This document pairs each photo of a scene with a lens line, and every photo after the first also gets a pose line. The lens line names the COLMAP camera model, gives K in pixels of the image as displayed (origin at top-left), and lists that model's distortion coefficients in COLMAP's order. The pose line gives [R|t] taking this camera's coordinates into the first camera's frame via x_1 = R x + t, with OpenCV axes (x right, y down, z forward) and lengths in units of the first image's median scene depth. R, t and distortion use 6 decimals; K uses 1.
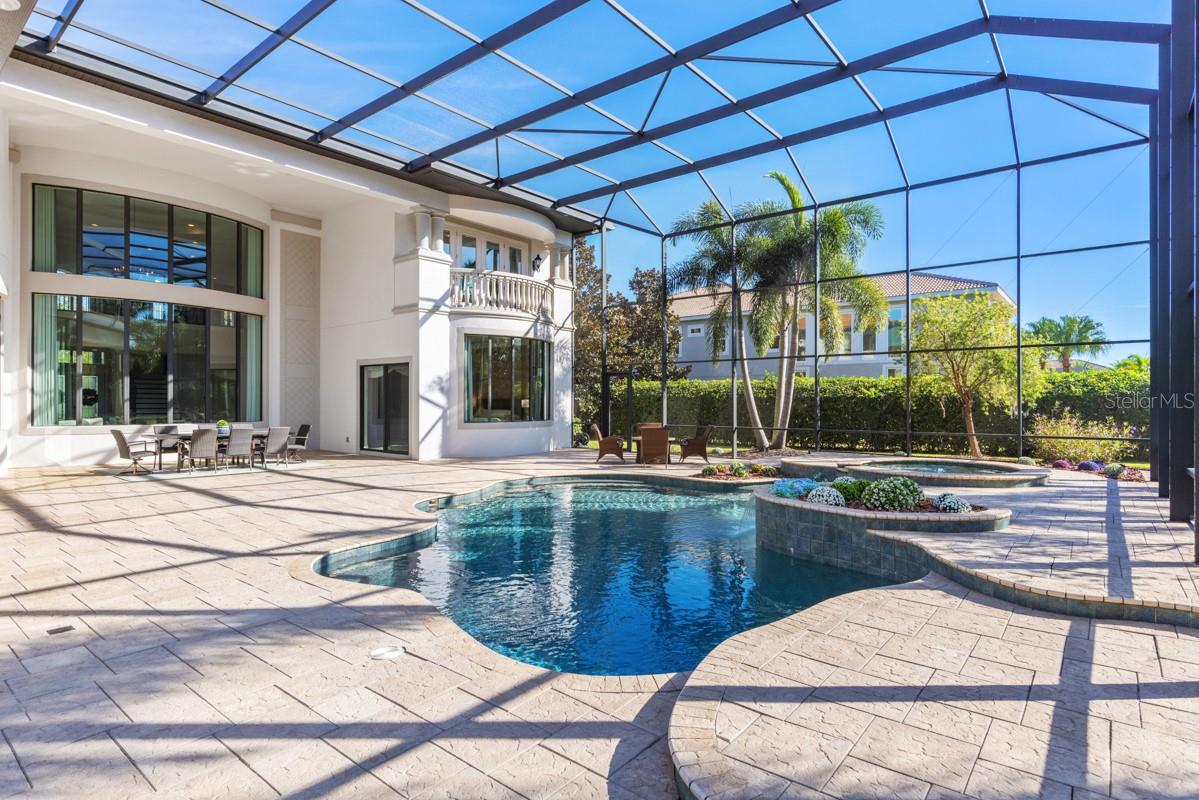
lens RADIAL K [[614.6, 0, 603.6], [0, 614.6, 408.6], [0, 0, 1]] dist [-0.003889, 0.000231]
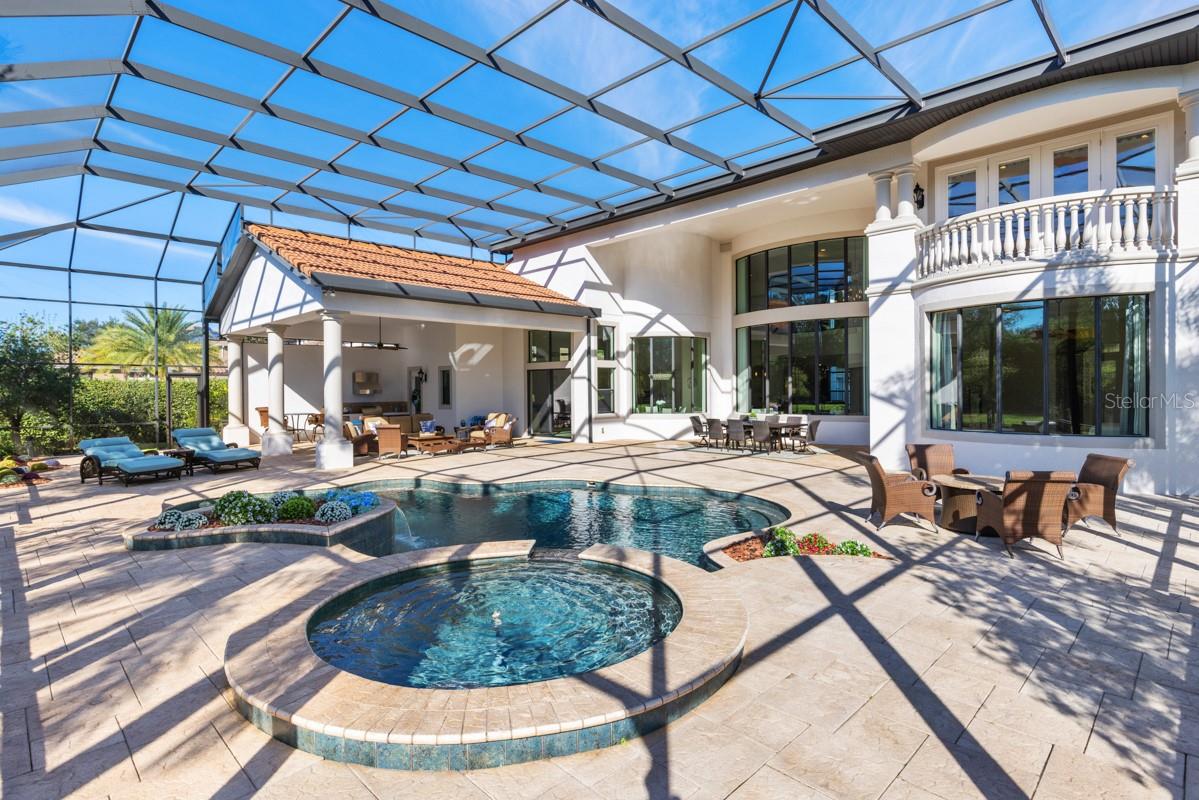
lens RADIAL K [[614.6, 0, 605.8], [0, 614.6, 390.3], [0, 0, 1]] dist [-0.003889, 0.000231]
pose [[-0.098888, 0.001622, -0.995097, 0.593252], [-0.004622, 0.999987, 0.002090, -0.026155], [0.995088, 0.004806, -0.098880, 0.707011]]
